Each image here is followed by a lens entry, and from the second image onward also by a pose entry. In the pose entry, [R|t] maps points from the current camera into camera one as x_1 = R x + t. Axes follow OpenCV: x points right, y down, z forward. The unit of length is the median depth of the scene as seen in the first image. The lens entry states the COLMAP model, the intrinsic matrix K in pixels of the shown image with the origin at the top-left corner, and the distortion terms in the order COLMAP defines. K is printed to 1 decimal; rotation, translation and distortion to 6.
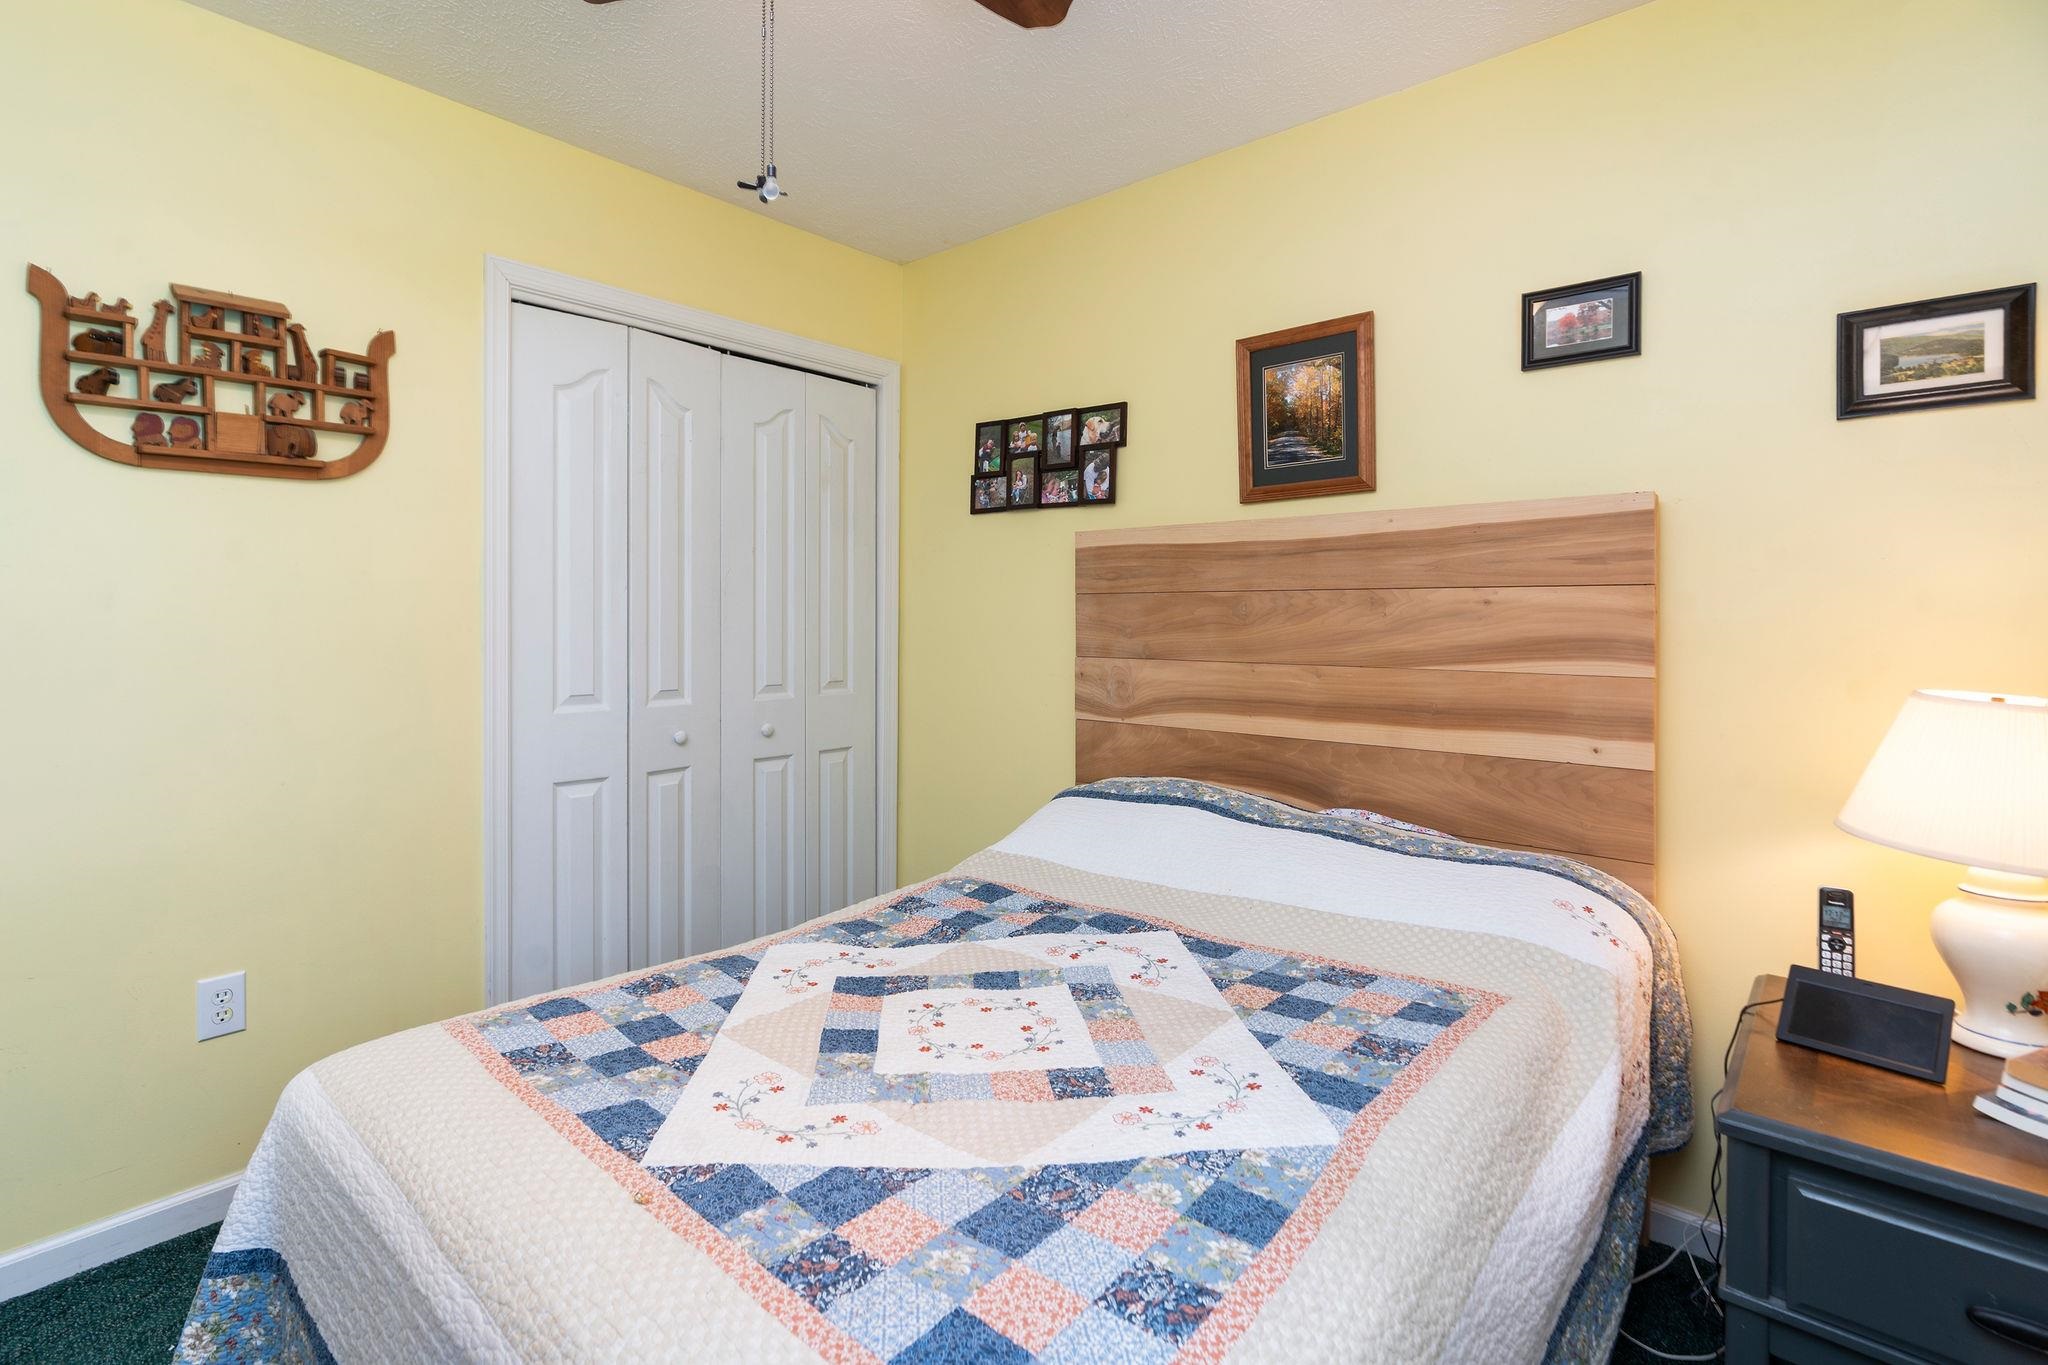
lens RADIAL K [[966.3, 0, 989.4], [0, 966.3, 637.8], [0, 0, 1]] dist [-0.003751, -0.000158]
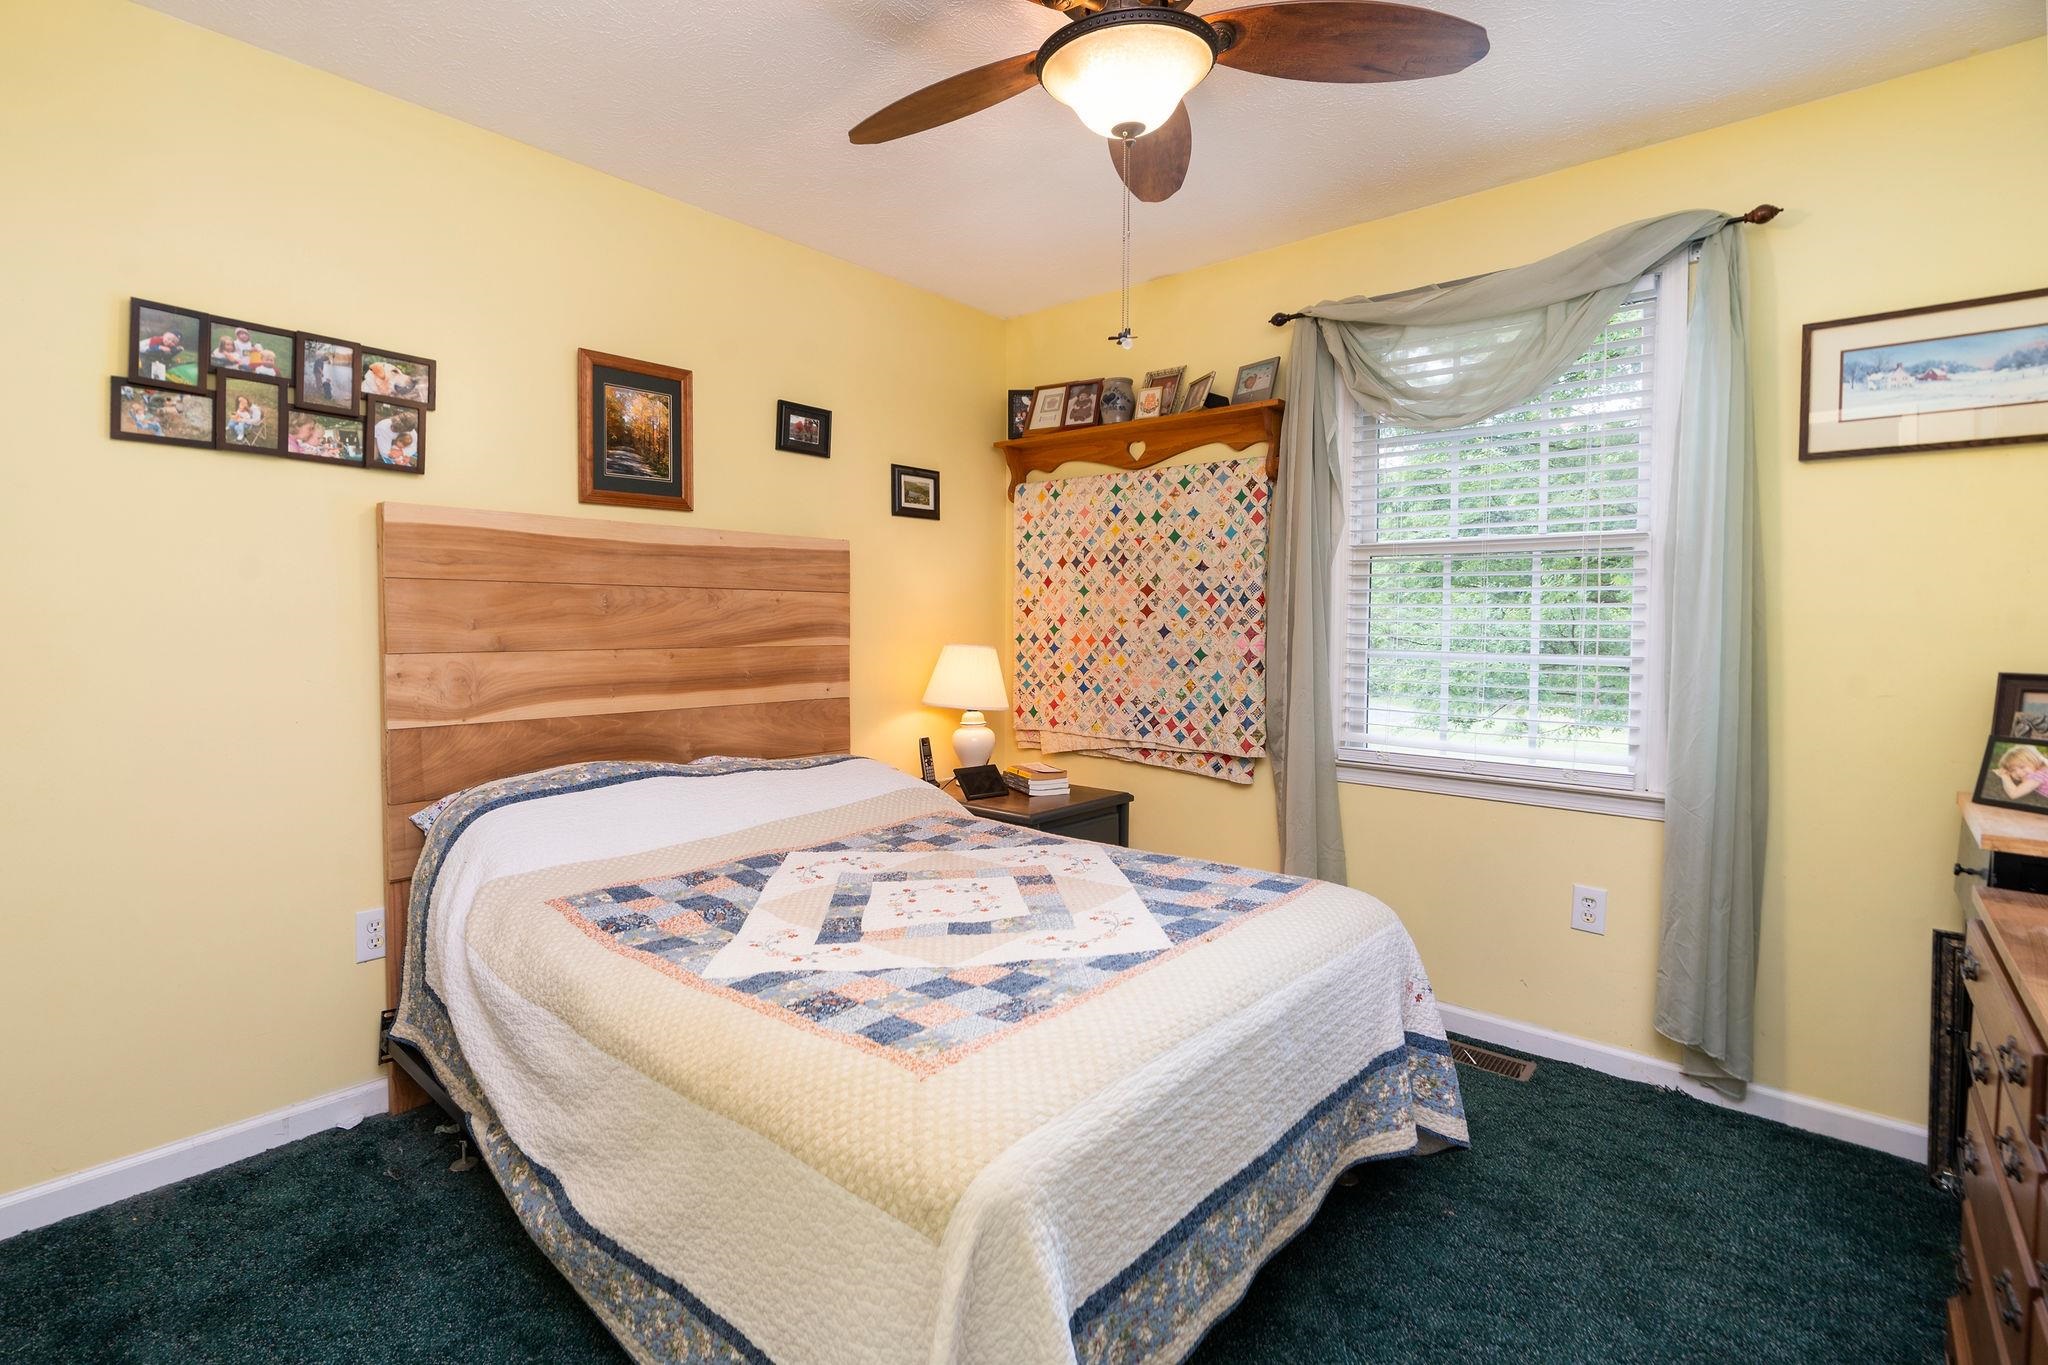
lens RADIAL K [[936.5, 0, 1015.8], [0, 936.5, 670.5], [0, 0, 1]] dist [-0.000886, 0.001350]
pose [[-0.004930, -0.057907, 0.998310, -0.825327], [0.014614, 0.998211, 0.057974, -0.005901], [-0.999881, 0.014875, -0.004075, 0.547122]]
